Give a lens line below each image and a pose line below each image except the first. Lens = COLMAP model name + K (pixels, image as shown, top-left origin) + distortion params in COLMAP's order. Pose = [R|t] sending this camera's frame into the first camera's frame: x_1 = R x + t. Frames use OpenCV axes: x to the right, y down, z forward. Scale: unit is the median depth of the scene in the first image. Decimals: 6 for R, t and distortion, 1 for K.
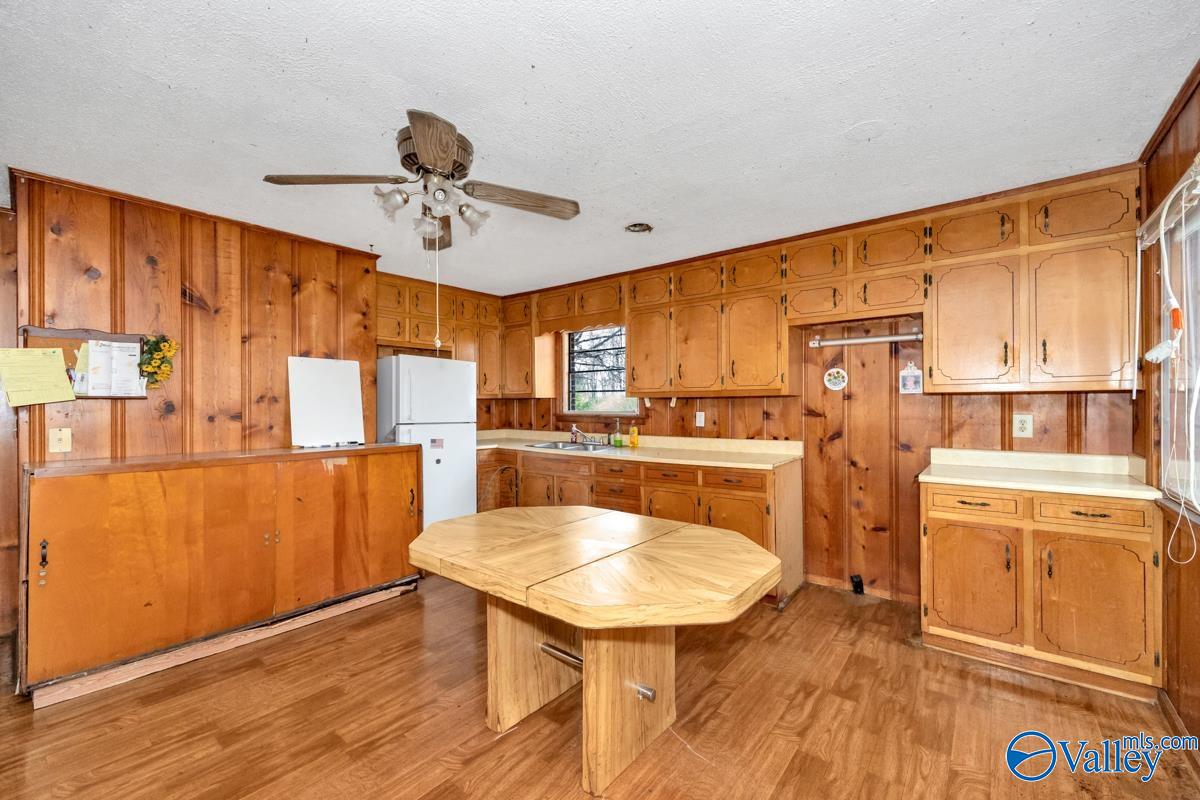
lens RADIAL K [[494.0, 0, 600.0], [0, 494.0, 400.0], [0, 0, 1]] dist [-0.000680, 0.000255]
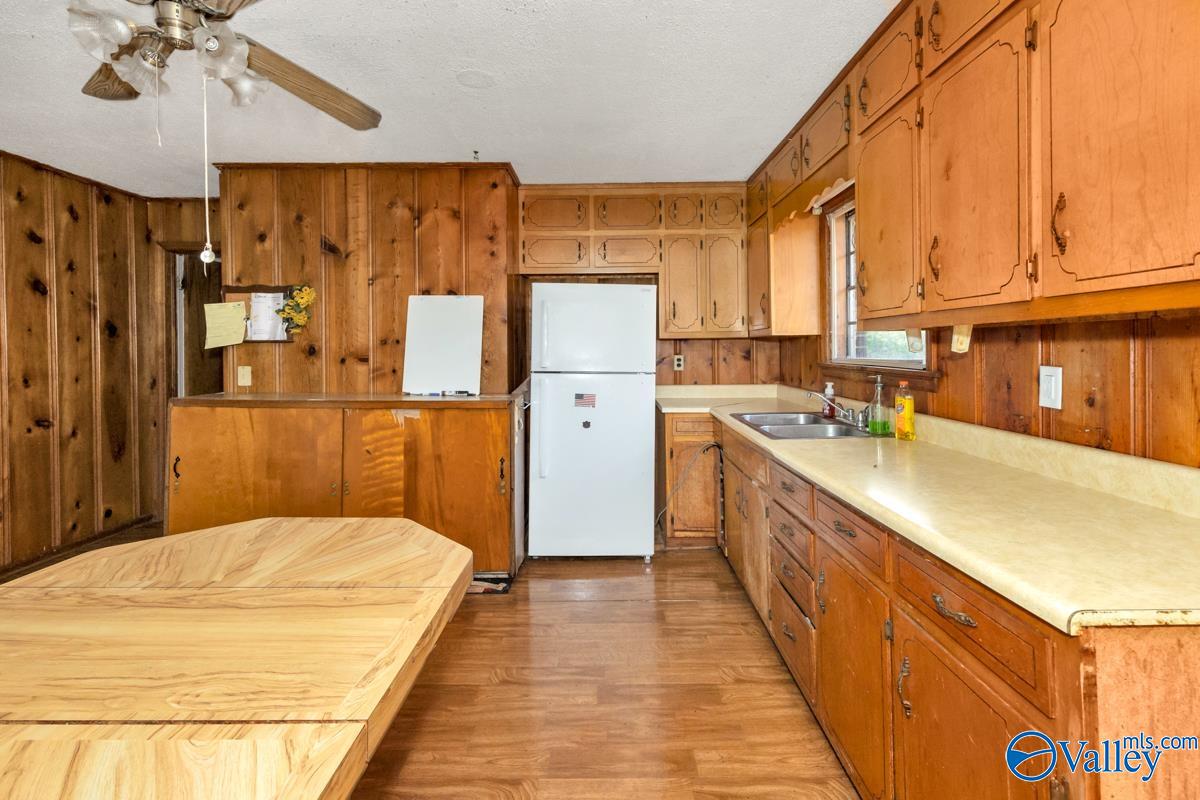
lens RADIAL K [[540.8, 0, 599.7], [0, 540.8, 347.2], [0, 0, 1]] dist [0.001850, 0.000343]
pose [[0.619507, -0.001657, -0.784990, 0.369369], [0.007906, 0.999960, 0.004128, 0.007307], [0.784952, -0.008764, 0.619495, 0.611333]]
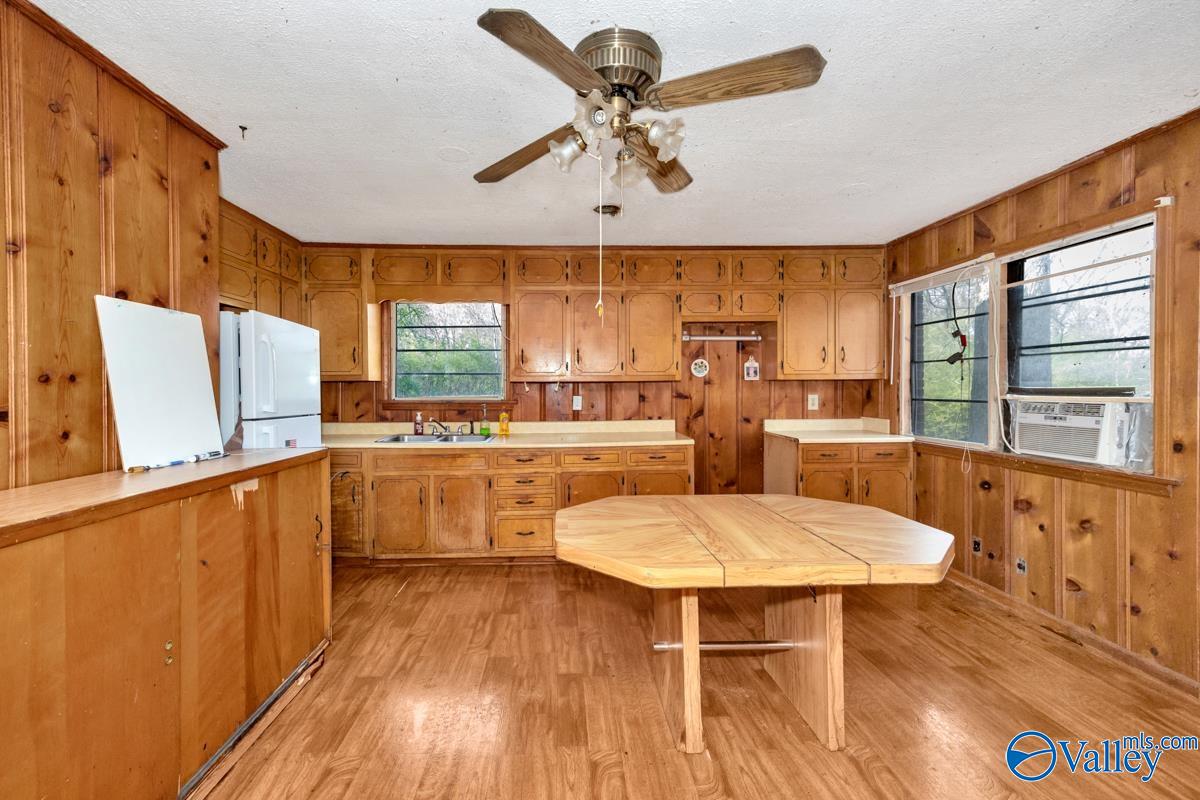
lens RADIAL K [[489.1, 0, 578.6], [0, 489.1, 388.4], [0, 0, 1]] dist [0.014801, -0.000064]
pose [[0.758494, -0.000268, 0.651680, -0.553127], [-0.003144, 0.999987, 0.004070, 0.004961], [-0.651673, -0.005137, 0.758483, 0.270453]]
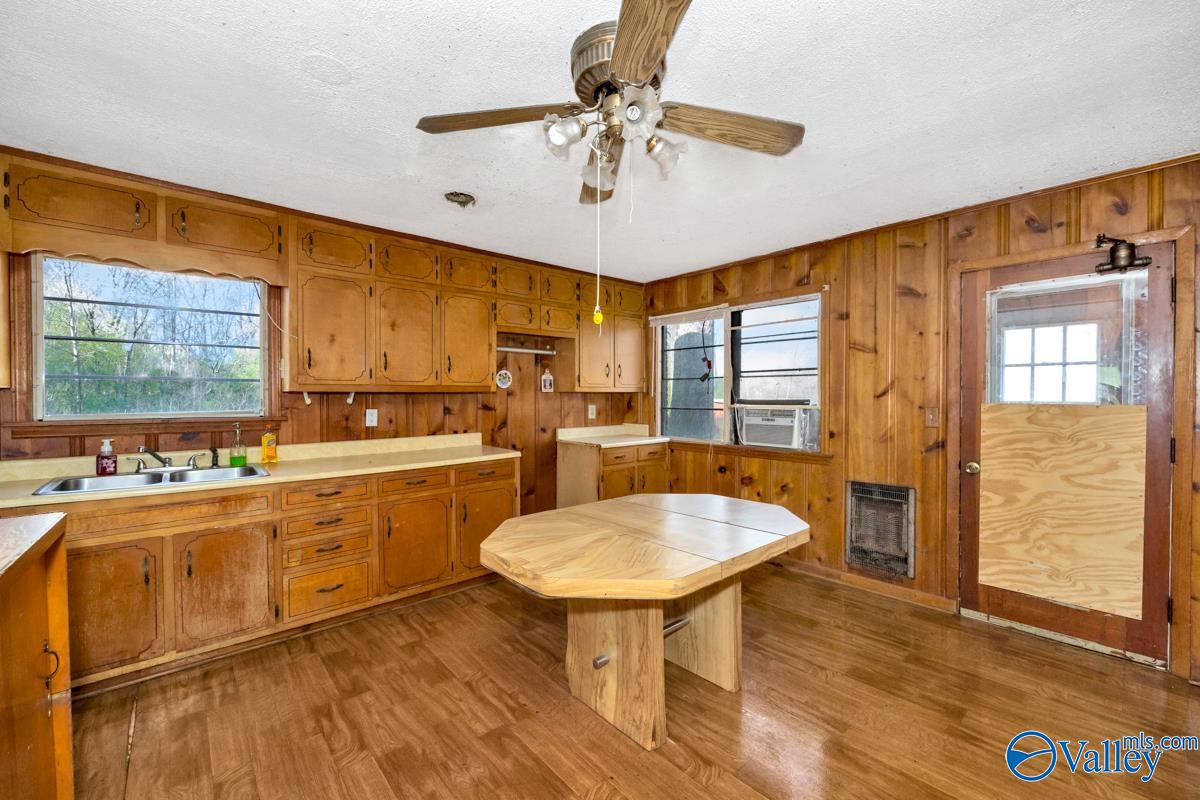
lens RADIAL K [[484.4, 0, 600.0], [0, 484.4, 400.0], [0, 0, 1]] dist [0.000076, -0.000023]
pose [[0.171504, -0.002935, 0.985179, -0.665308], [-0.004712, 0.999982, 0.003800, 0.003638], [-0.985172, -0.005293, 0.171487, 0.562857]]
